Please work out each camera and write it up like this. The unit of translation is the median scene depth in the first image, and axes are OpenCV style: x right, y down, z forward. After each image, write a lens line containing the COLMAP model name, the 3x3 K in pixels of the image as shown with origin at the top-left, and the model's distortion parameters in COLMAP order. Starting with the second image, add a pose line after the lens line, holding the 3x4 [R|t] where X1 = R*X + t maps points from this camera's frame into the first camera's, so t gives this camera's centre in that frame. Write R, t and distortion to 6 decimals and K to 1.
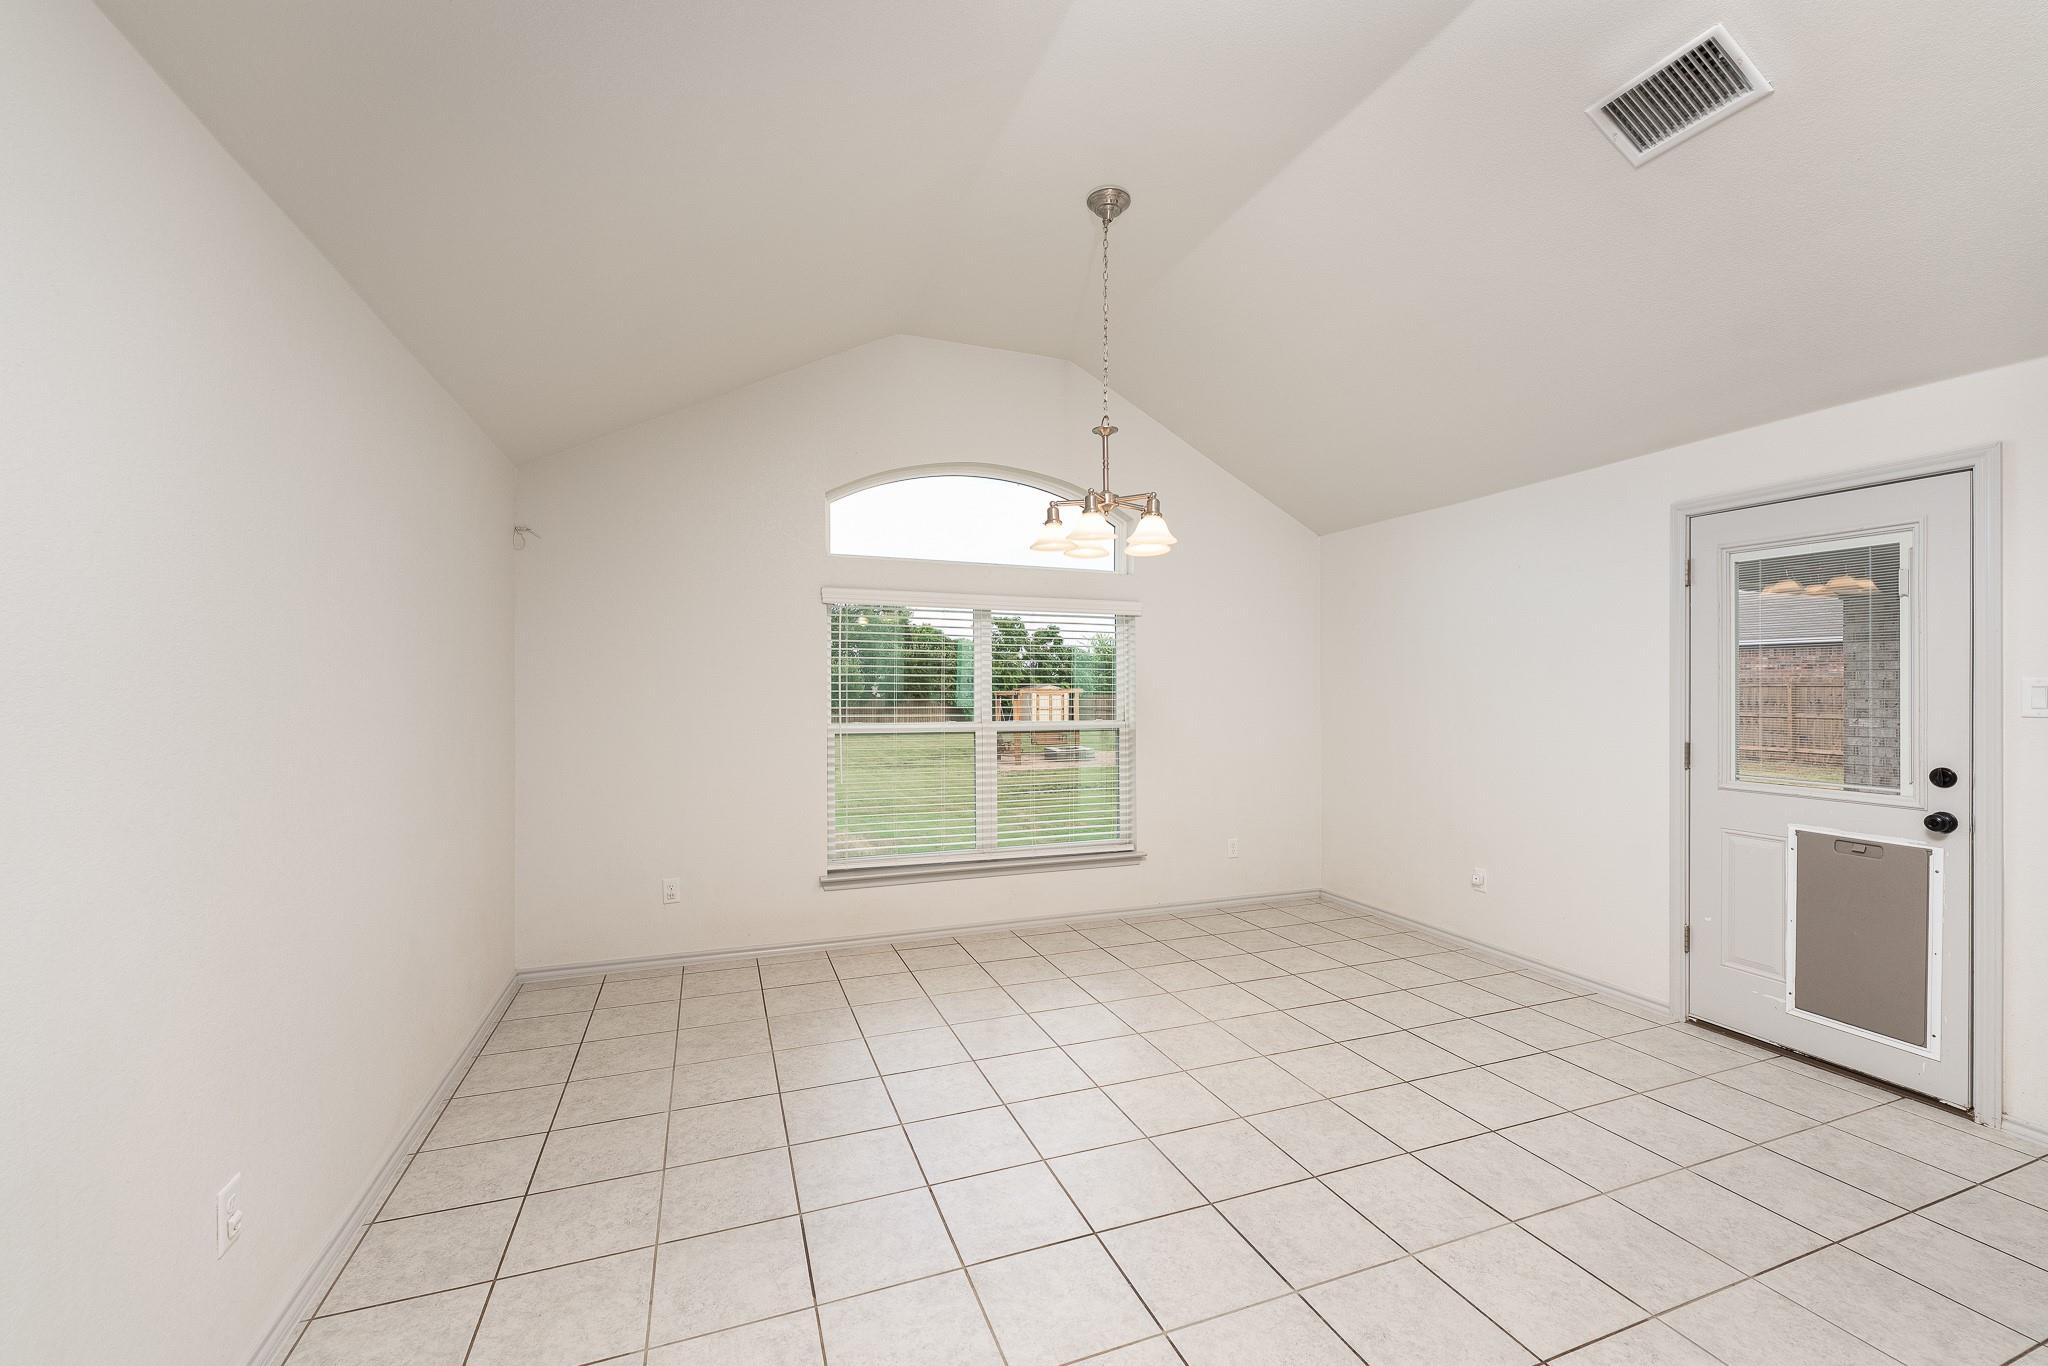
lens RADIAL K [[832.8, 0, 1033.7], [0, 832.8, 683.2], [0, 0, 1]] dist [-0.001259, -0.000086]
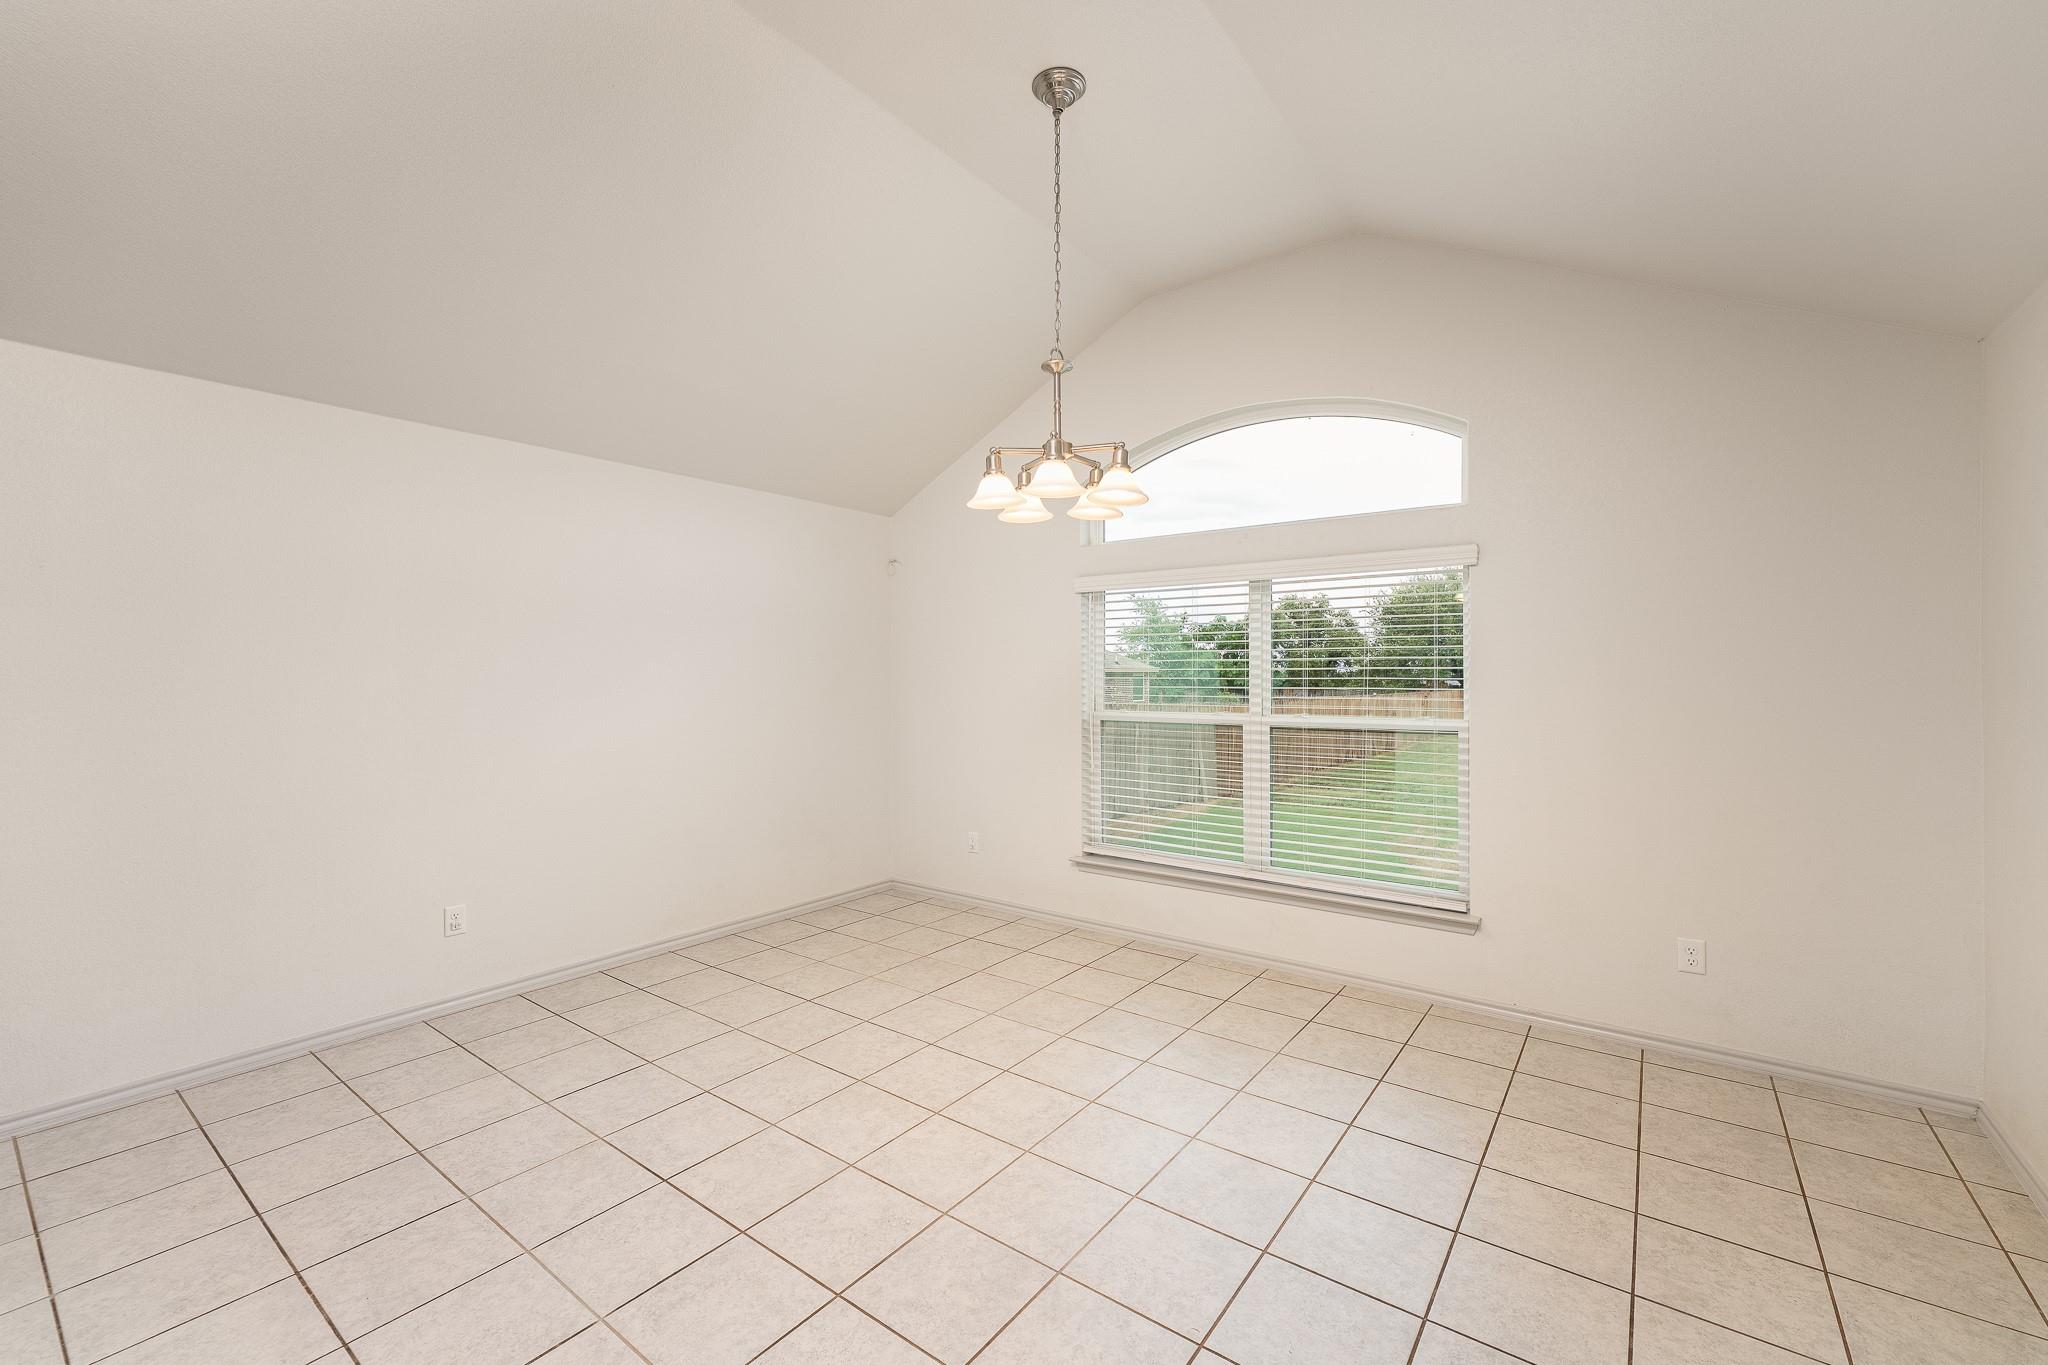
lens RADIAL K [[832.8, 0, 1033.7], [0, 832.8, 682.7], [0, 0, 1]] dist [-0.001259, -0.000086]
pose [[0.535423, 0.004548, -0.844572, 0.604938], [0.005292, 0.999948, 0.008739, 0.006825], [0.844567, -0.009148, 0.535371, 0.410903]]
